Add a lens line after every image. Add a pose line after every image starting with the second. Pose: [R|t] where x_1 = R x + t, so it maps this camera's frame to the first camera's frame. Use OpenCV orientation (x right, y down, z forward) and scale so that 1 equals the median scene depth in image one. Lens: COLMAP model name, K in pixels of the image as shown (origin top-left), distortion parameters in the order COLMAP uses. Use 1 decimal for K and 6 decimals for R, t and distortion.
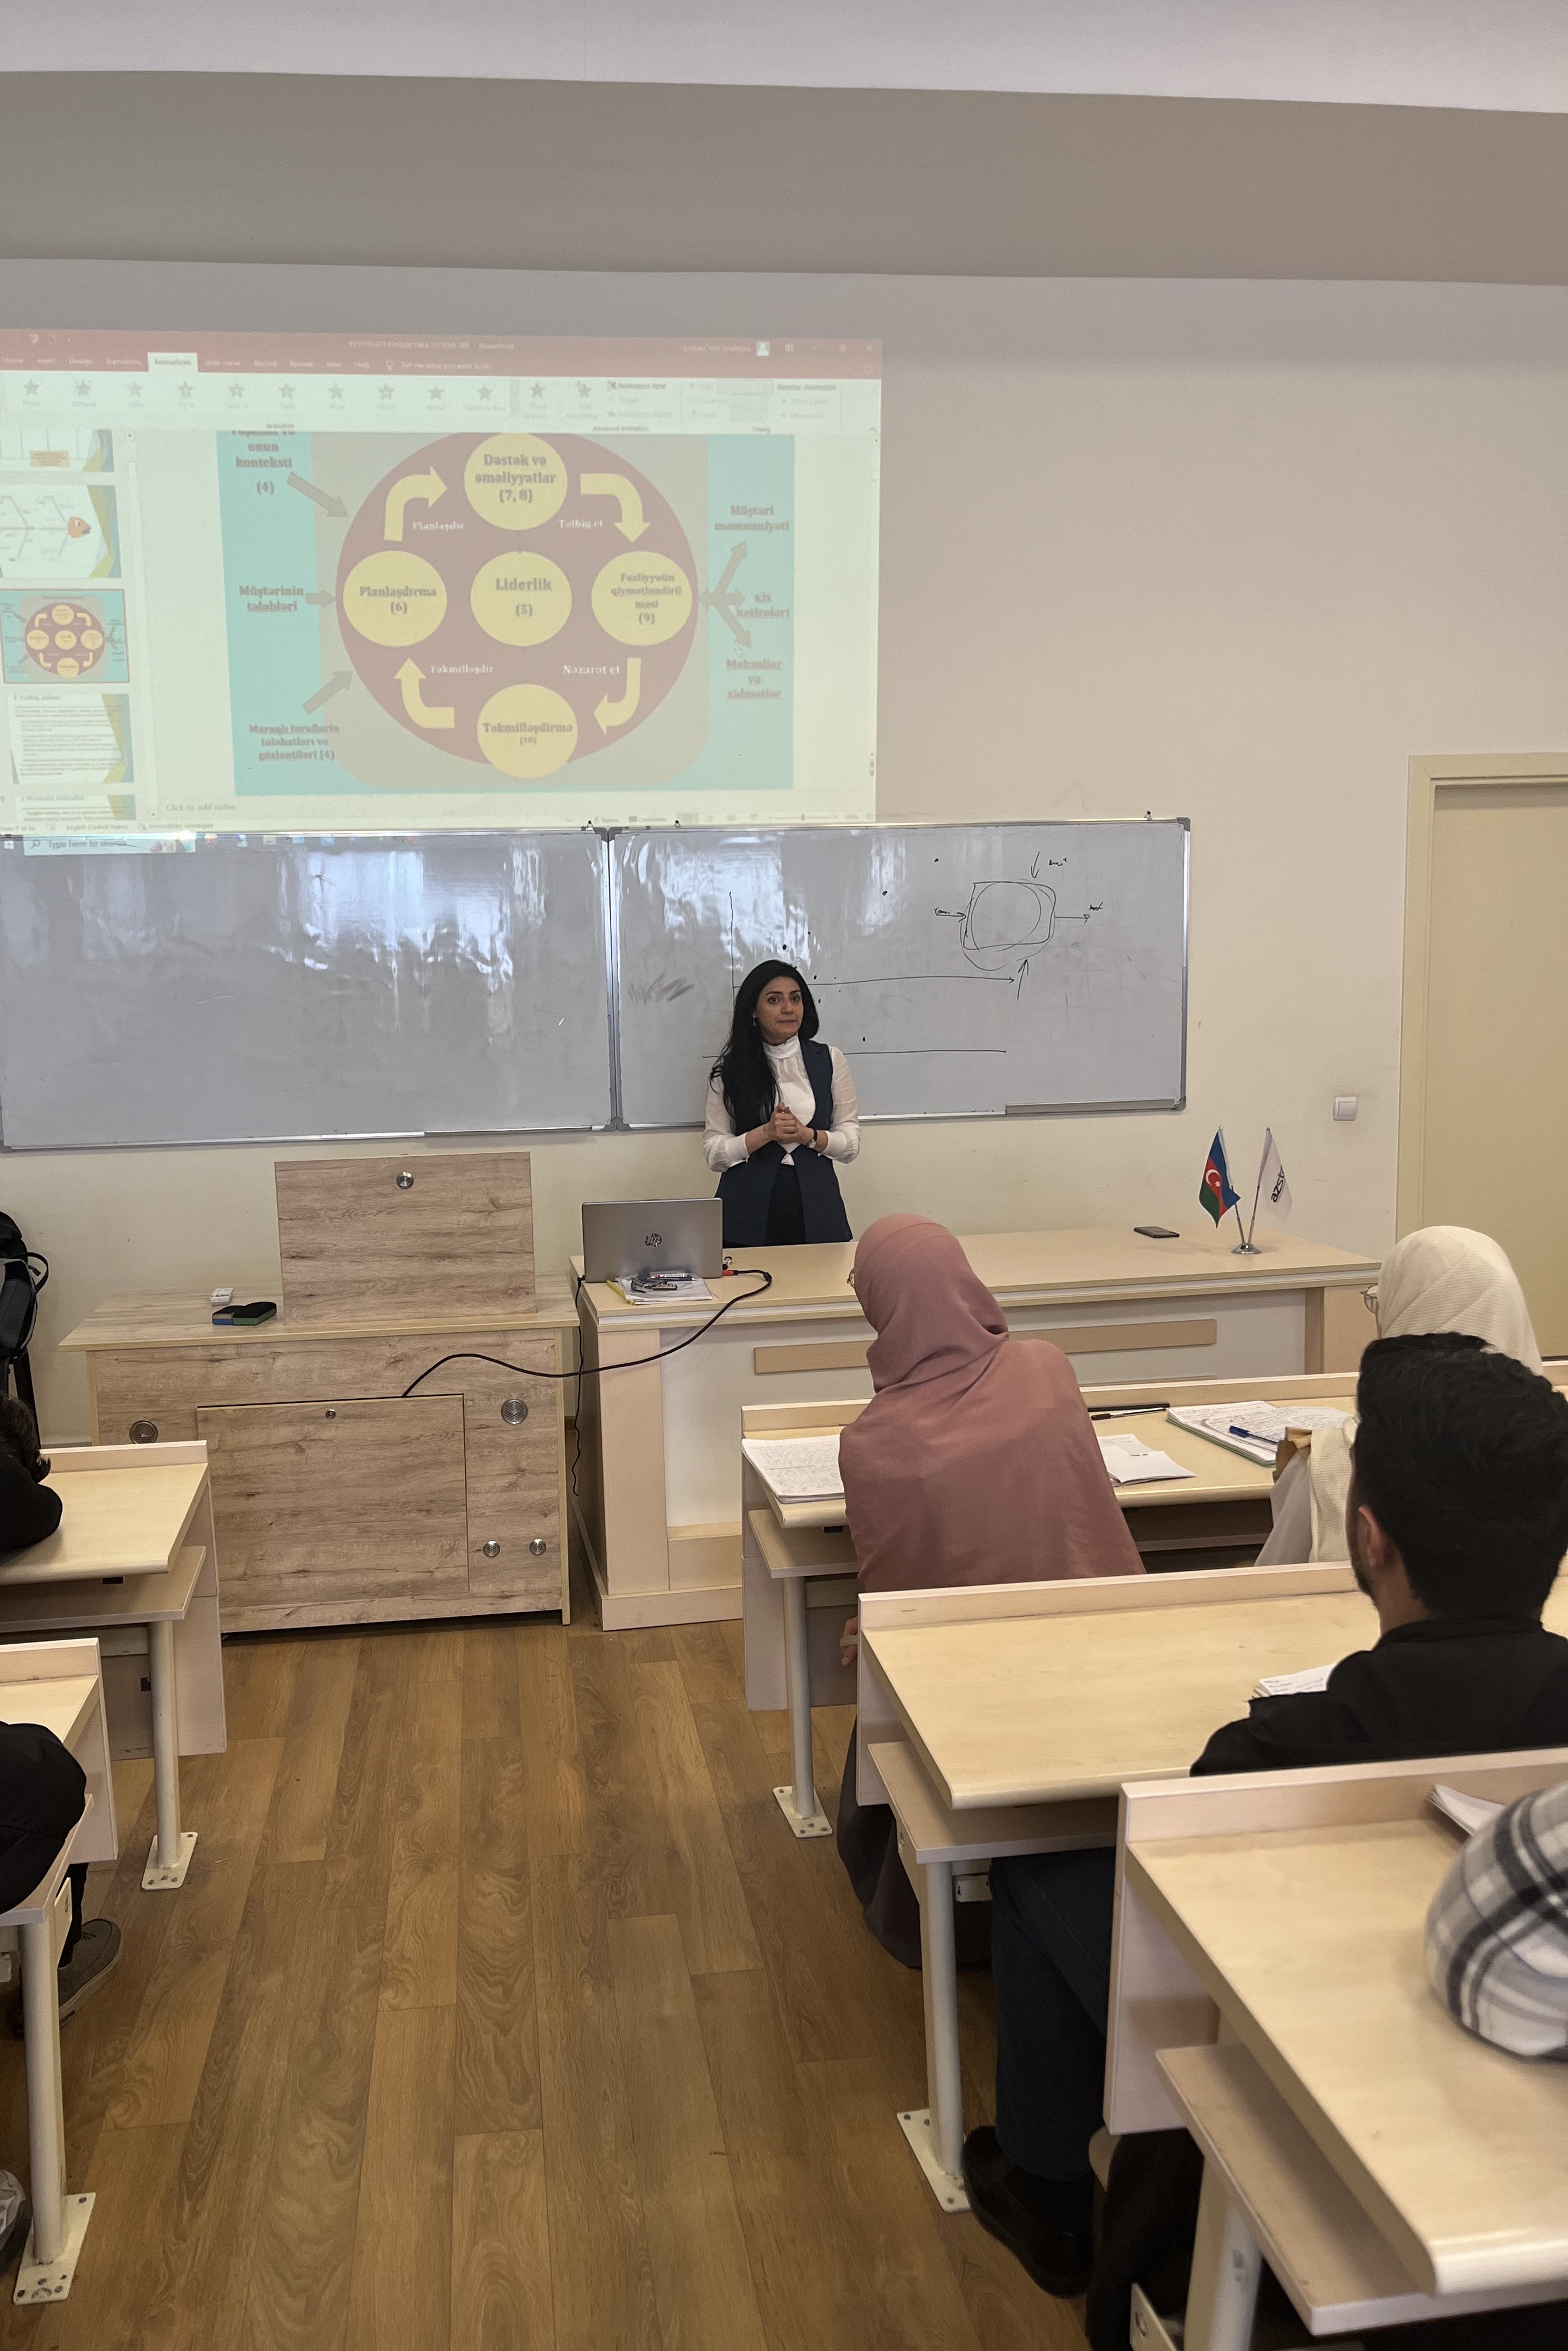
lens RADIAL K [[2070.9, 0, 774.7], [0, 2070.9, 1180.1], [0, 0, 1]] dist [-0.000250, -0.000652]
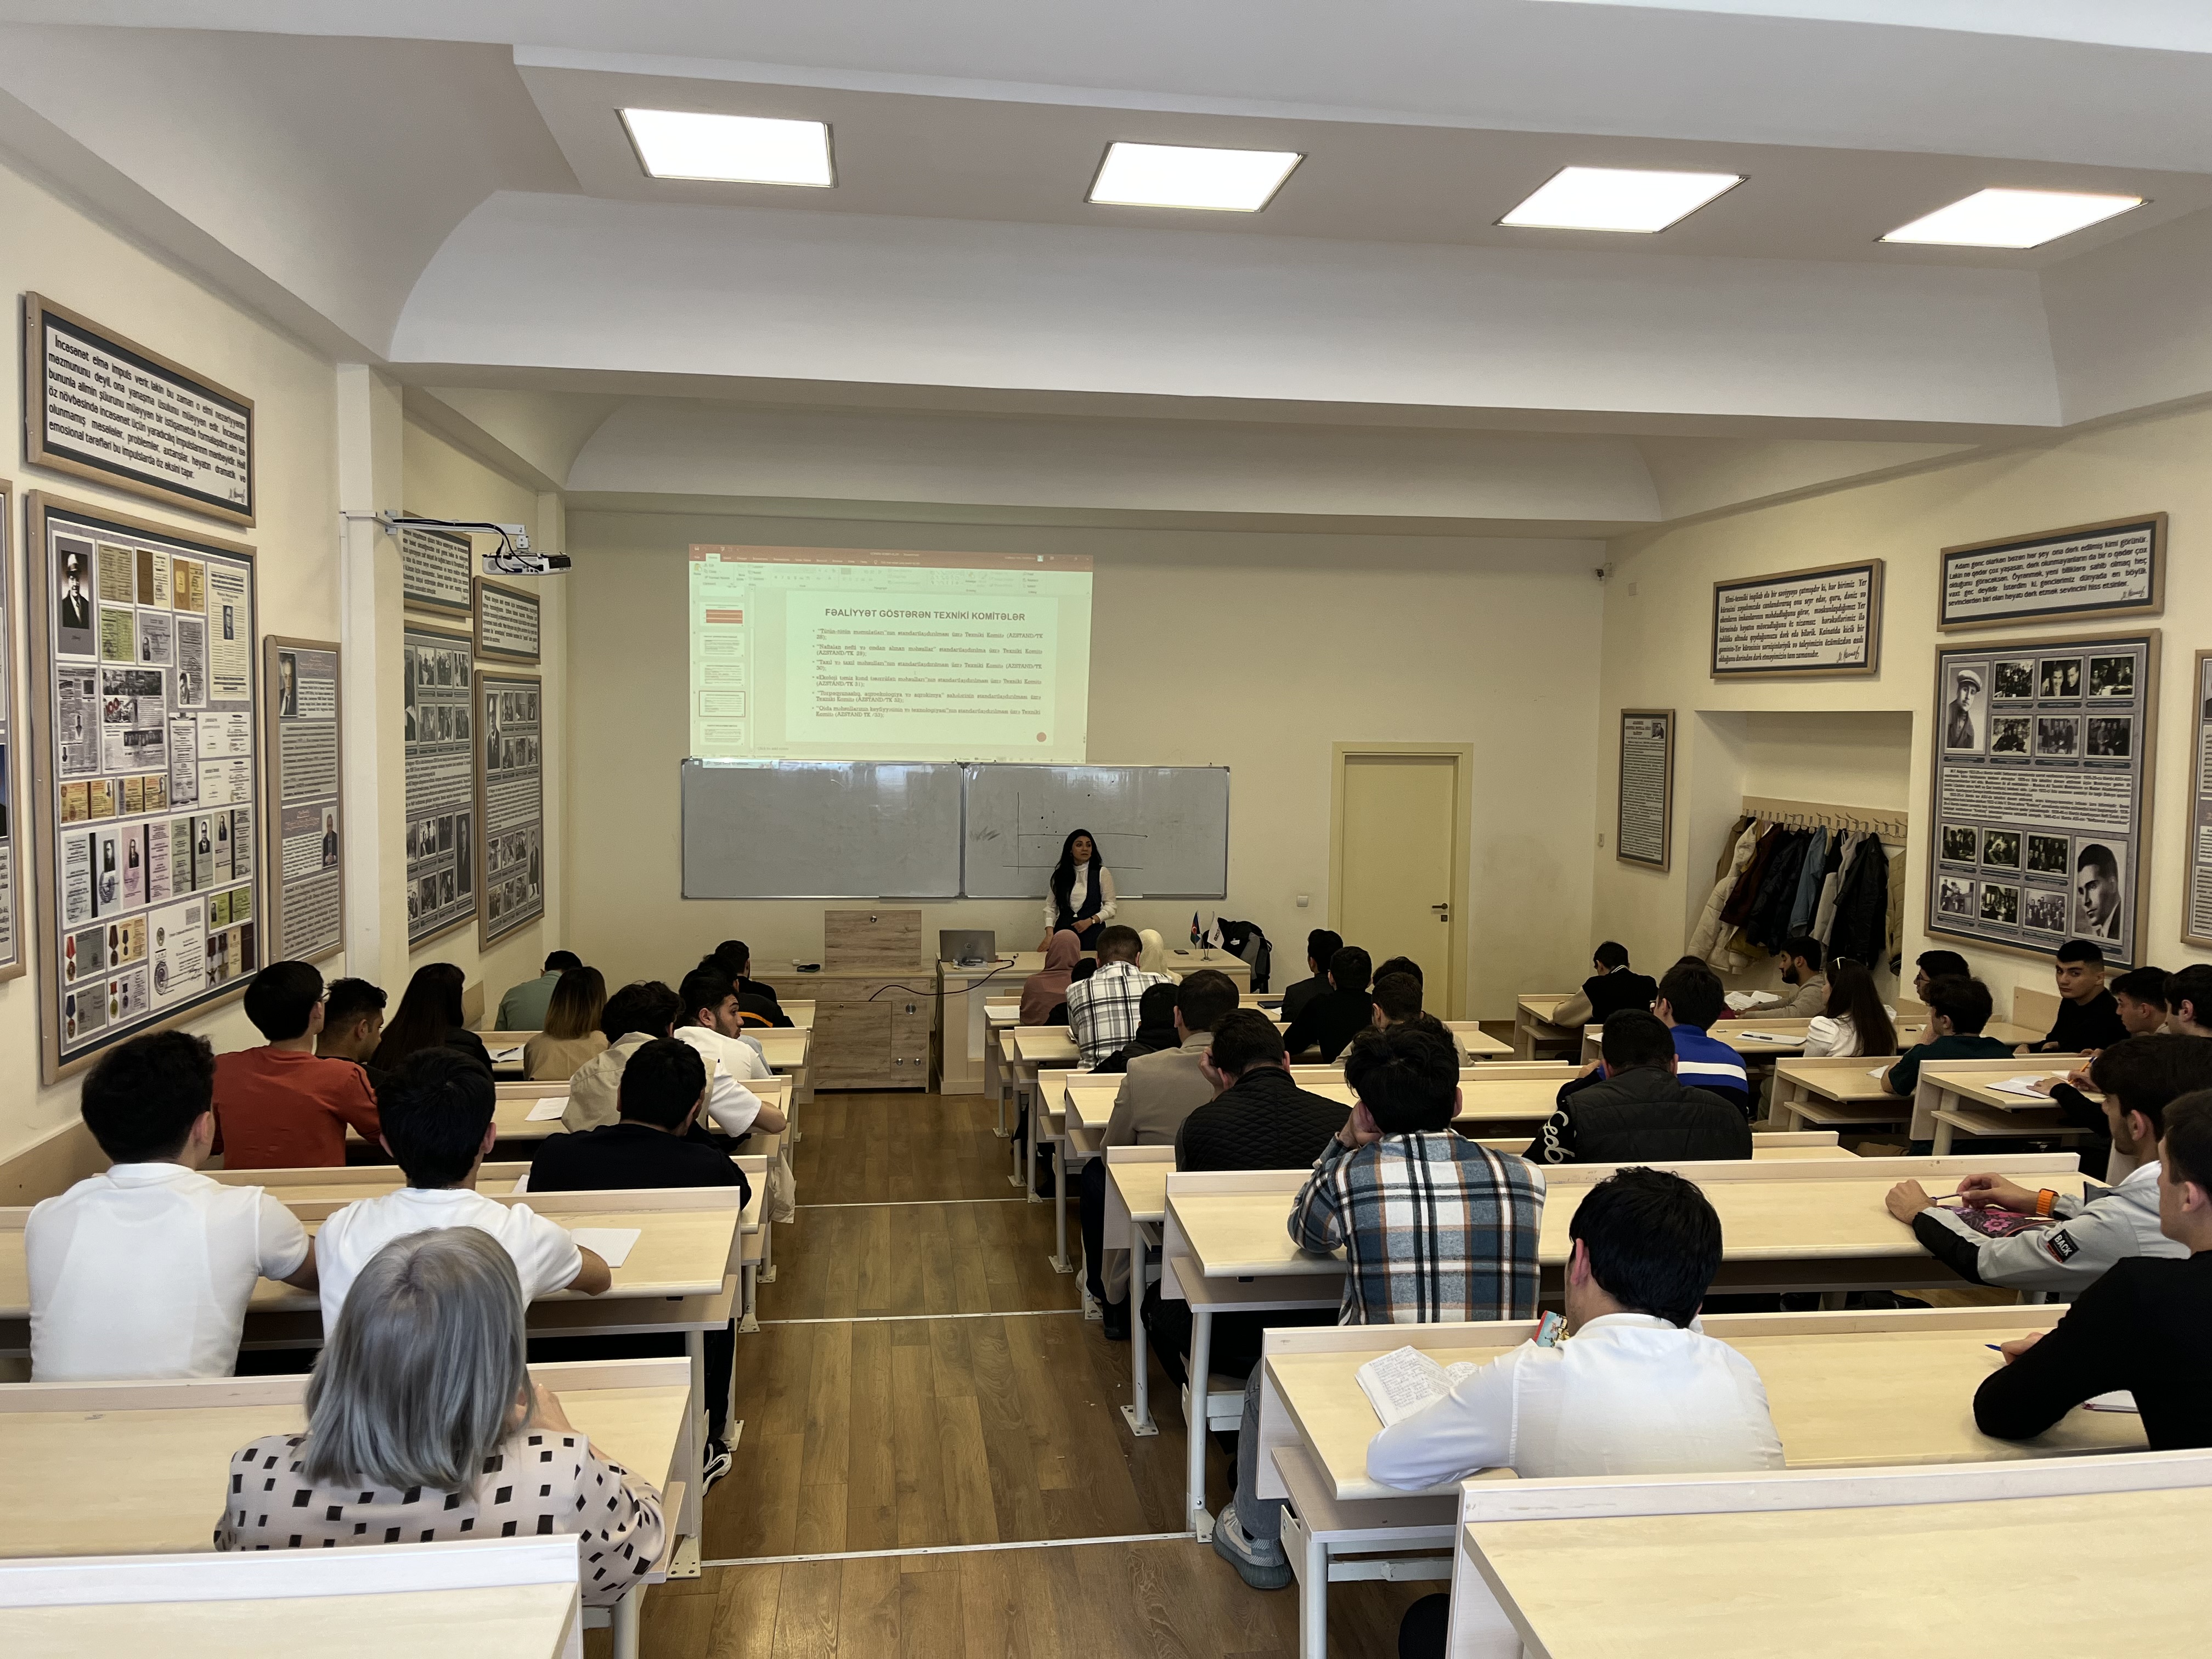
lens RADIAL K [[1676.2, 0, 1117.6], [0, 1676.2, 826.2], [0, 0, 1]] dist [0.014035, 0.000438]
pose [[0.999220, 0.039396, -0.002639, 0.131375], [-0.039483, 0.997512, -0.058400, -0.005316], [0.000332, 0.058459, 0.998290, -1.123842]]
